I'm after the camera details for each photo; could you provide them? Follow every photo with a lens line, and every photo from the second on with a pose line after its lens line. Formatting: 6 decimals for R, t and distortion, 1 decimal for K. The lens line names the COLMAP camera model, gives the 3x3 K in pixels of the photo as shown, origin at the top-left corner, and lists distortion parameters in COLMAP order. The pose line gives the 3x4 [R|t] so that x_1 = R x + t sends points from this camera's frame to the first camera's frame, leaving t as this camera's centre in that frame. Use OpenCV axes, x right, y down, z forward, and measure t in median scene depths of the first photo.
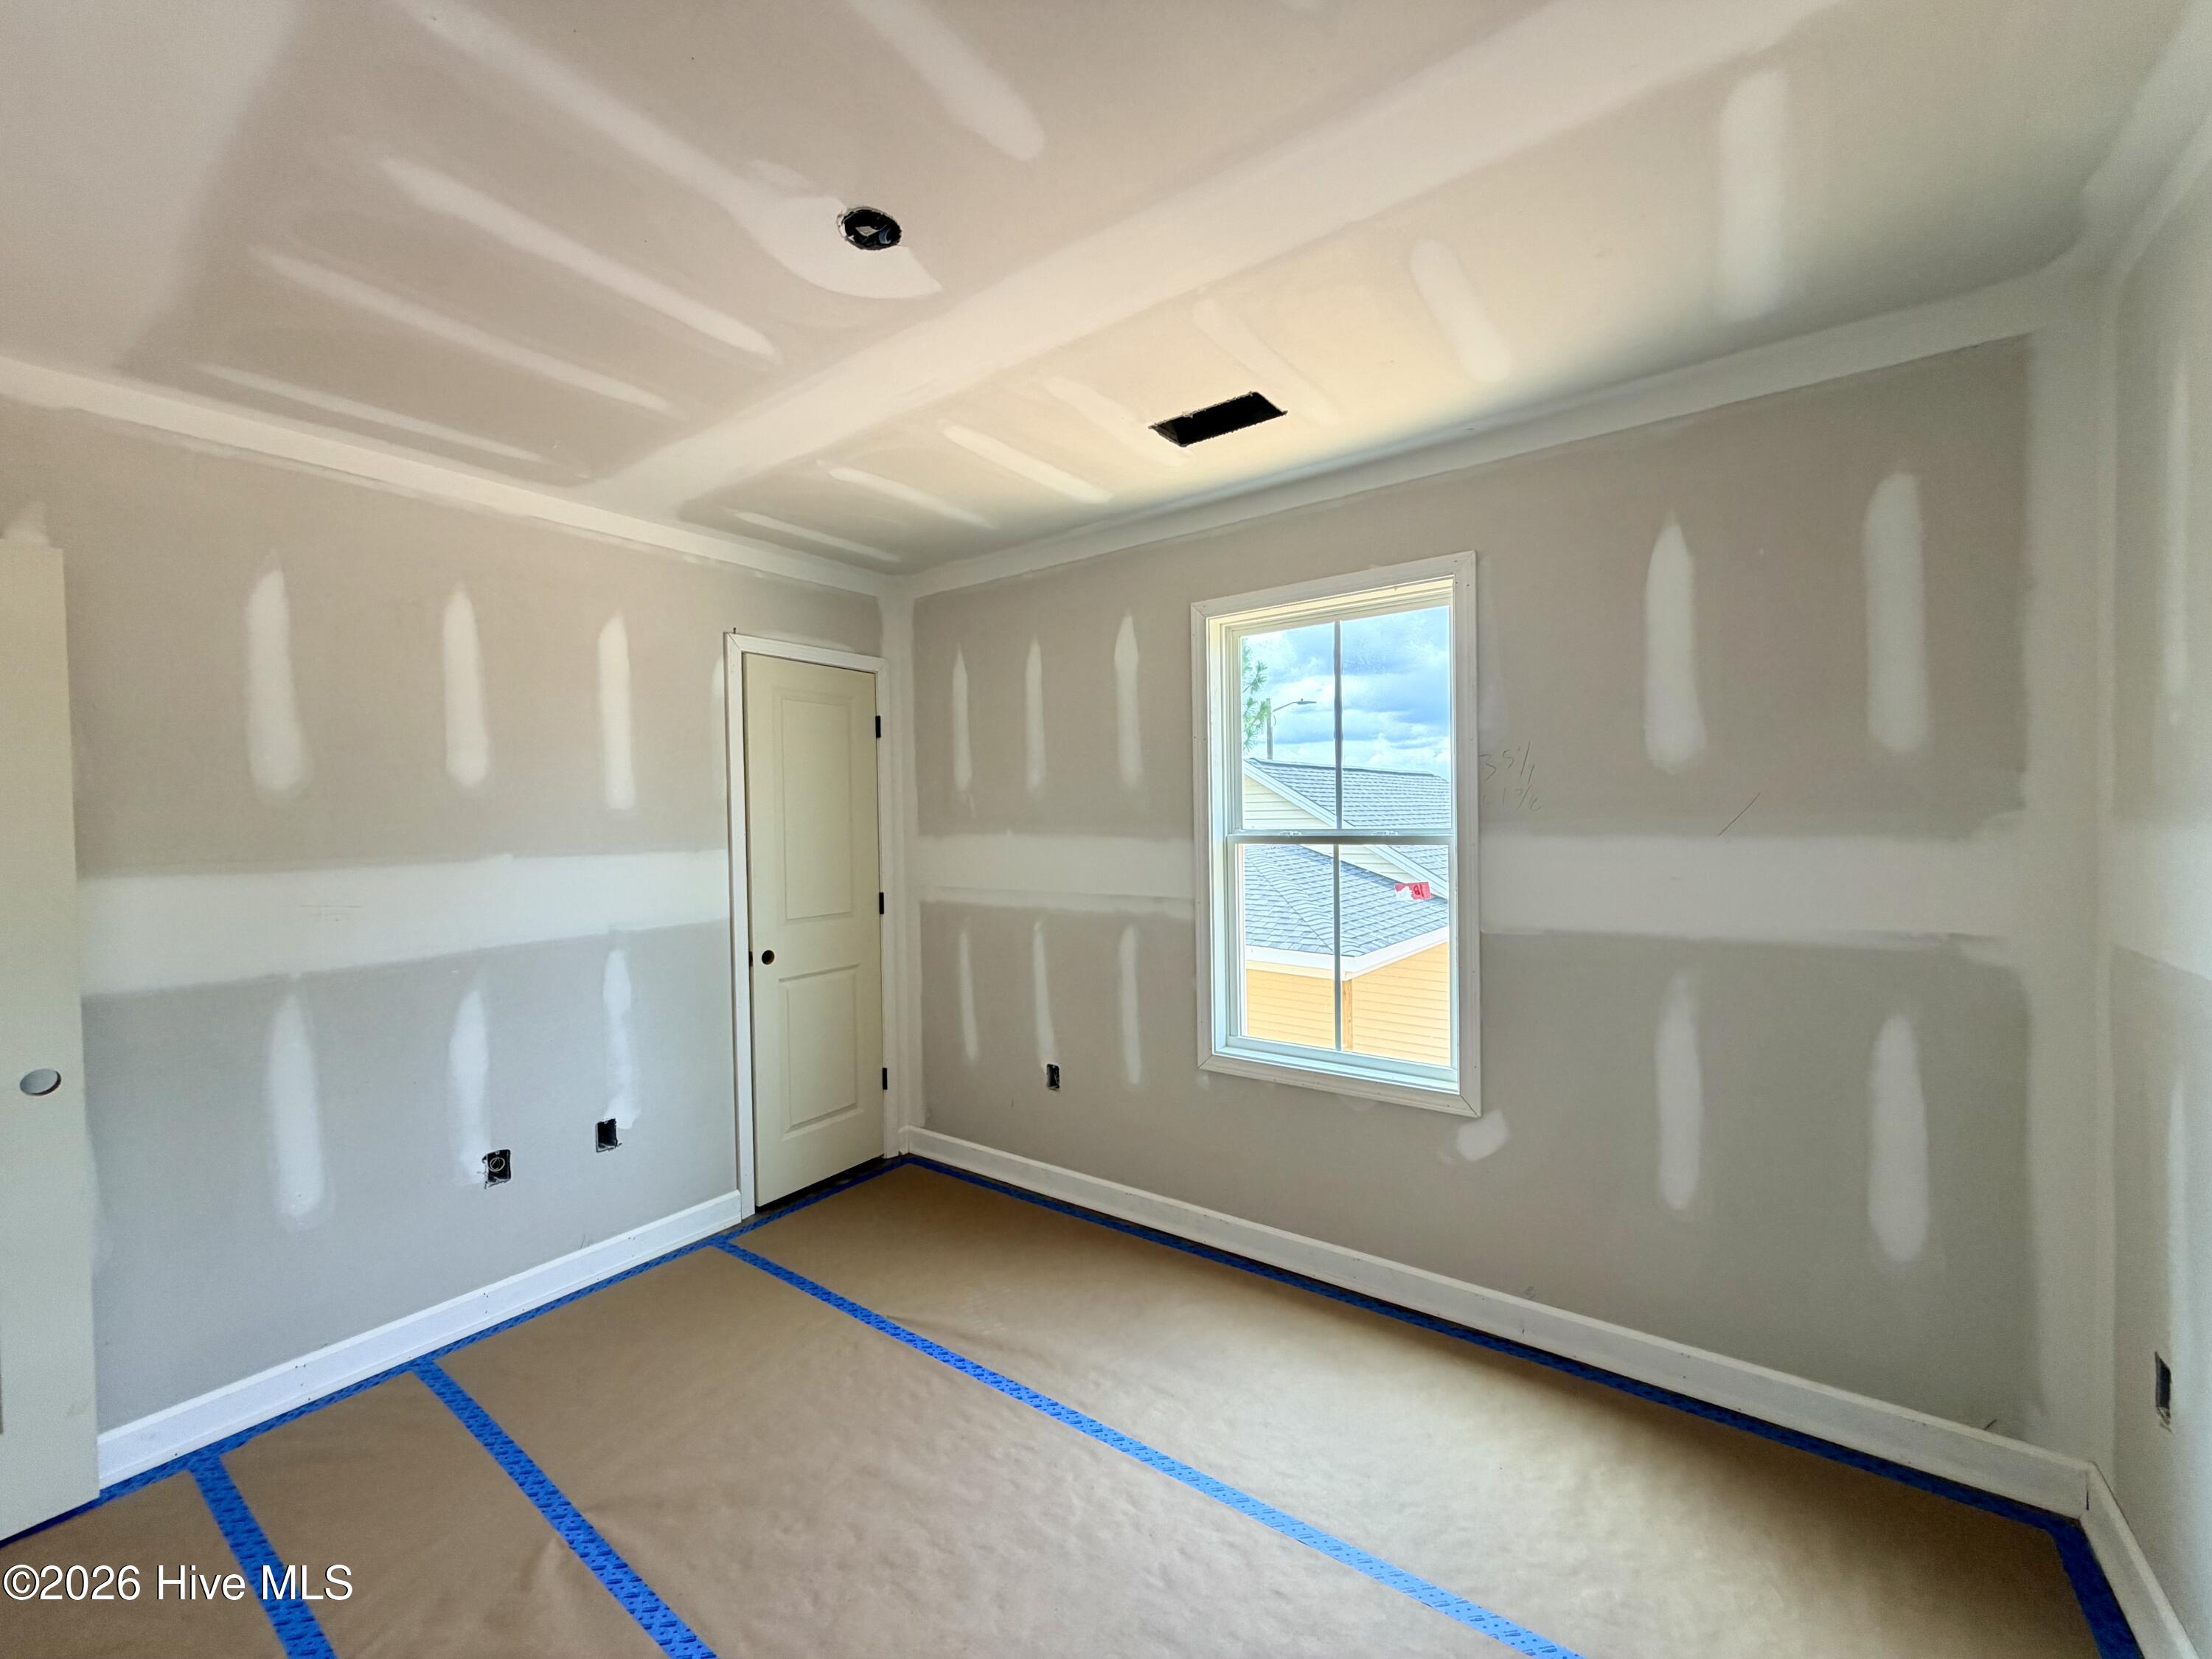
lens RADIAL K [[882.7, 0, 1101.7], [0, 882.7, 831.7], [0, 0, 1]] dist [0.001249, 0.000312]
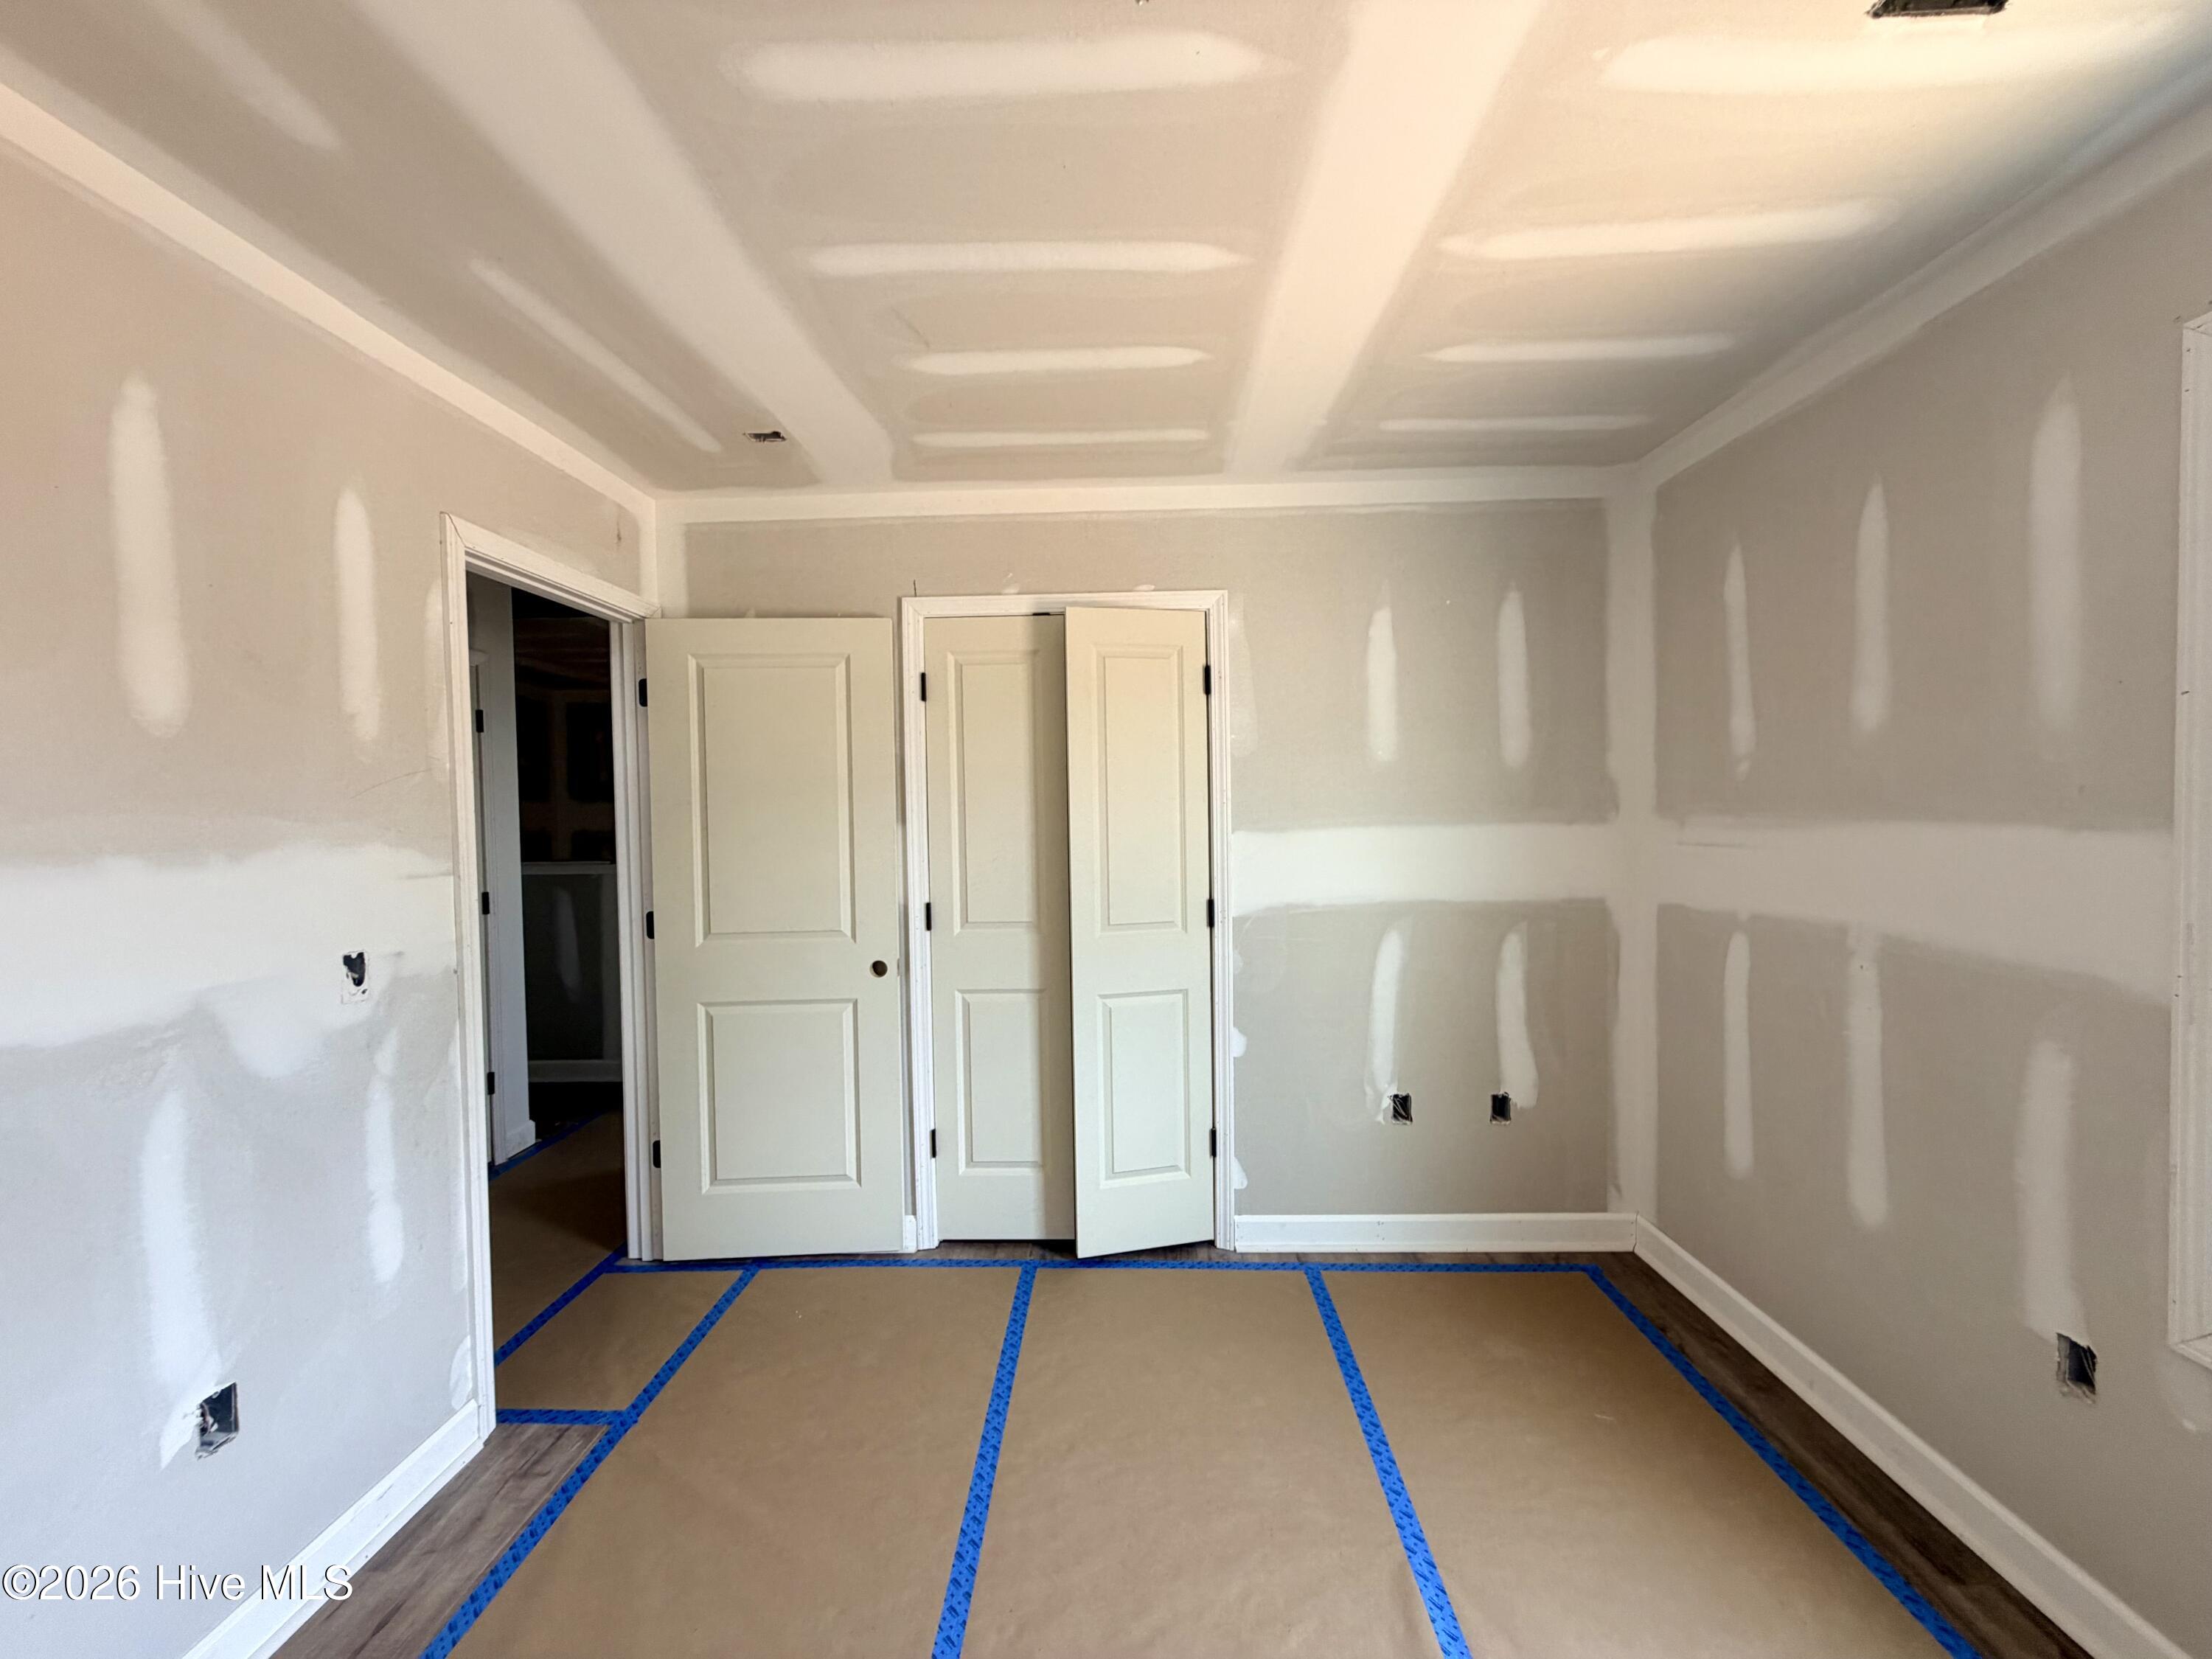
lens RADIAL K [[919.4, 0, 1104.0], [0, 919.4, 820.1], [0, 0, 1]] dist [0.000983, 0.000118]
pose [[0.566490, 0.025639, -0.823670, 0.152331], [-0.010697, 0.999660, 0.023760, -0.007711], [0.823999, -0.004649, 0.566572, 0.211732]]
